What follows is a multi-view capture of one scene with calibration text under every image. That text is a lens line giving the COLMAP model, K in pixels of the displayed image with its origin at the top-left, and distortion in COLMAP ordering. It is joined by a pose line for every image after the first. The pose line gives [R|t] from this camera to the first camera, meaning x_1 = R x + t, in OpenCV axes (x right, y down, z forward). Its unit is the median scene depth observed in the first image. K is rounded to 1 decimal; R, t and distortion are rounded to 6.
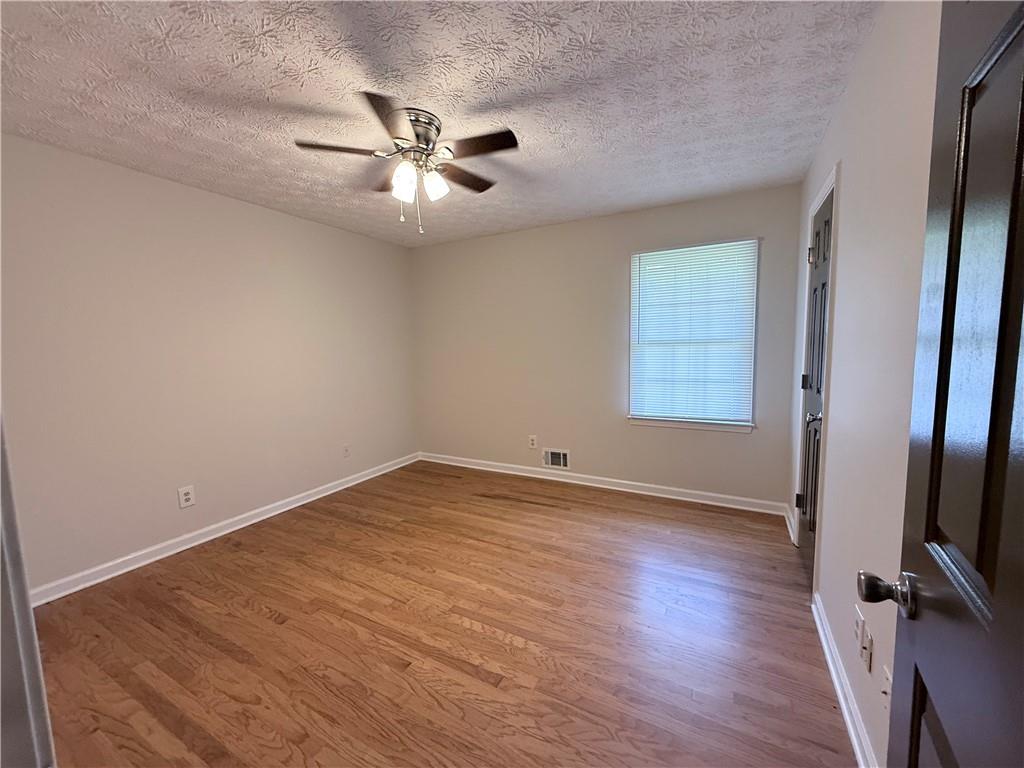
lens RADIAL K [[405.8, 0, 510.1], [0, 405.8, 384.0], [0, 0, 1]] dist [0.000982, -0.000374]
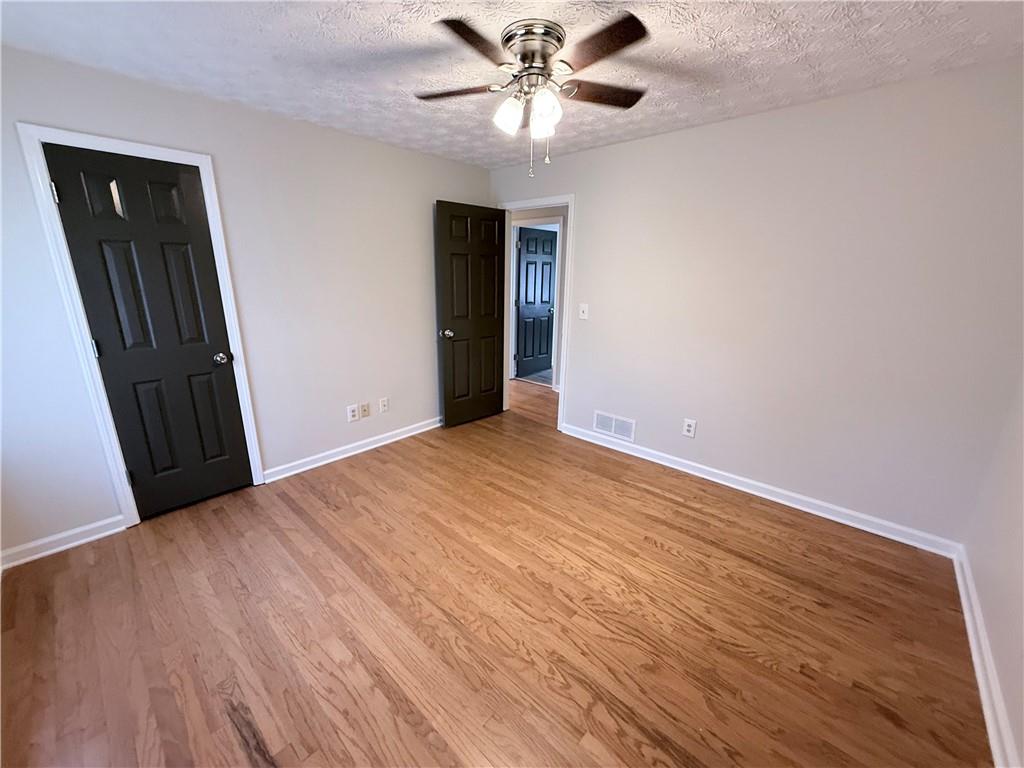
lens RADIAL K [[405.8, 0, 510.1], [0, 405.8, 384.0], [0, 0, 1]] dist [0.000982, -0.000374]
pose [[-0.969780, -0.056739, 0.237294, -0.389811], [0.030970, 0.936090, 0.350394, -0.240977], [-0.242009, 0.347154, -0.906044, 1.832313]]
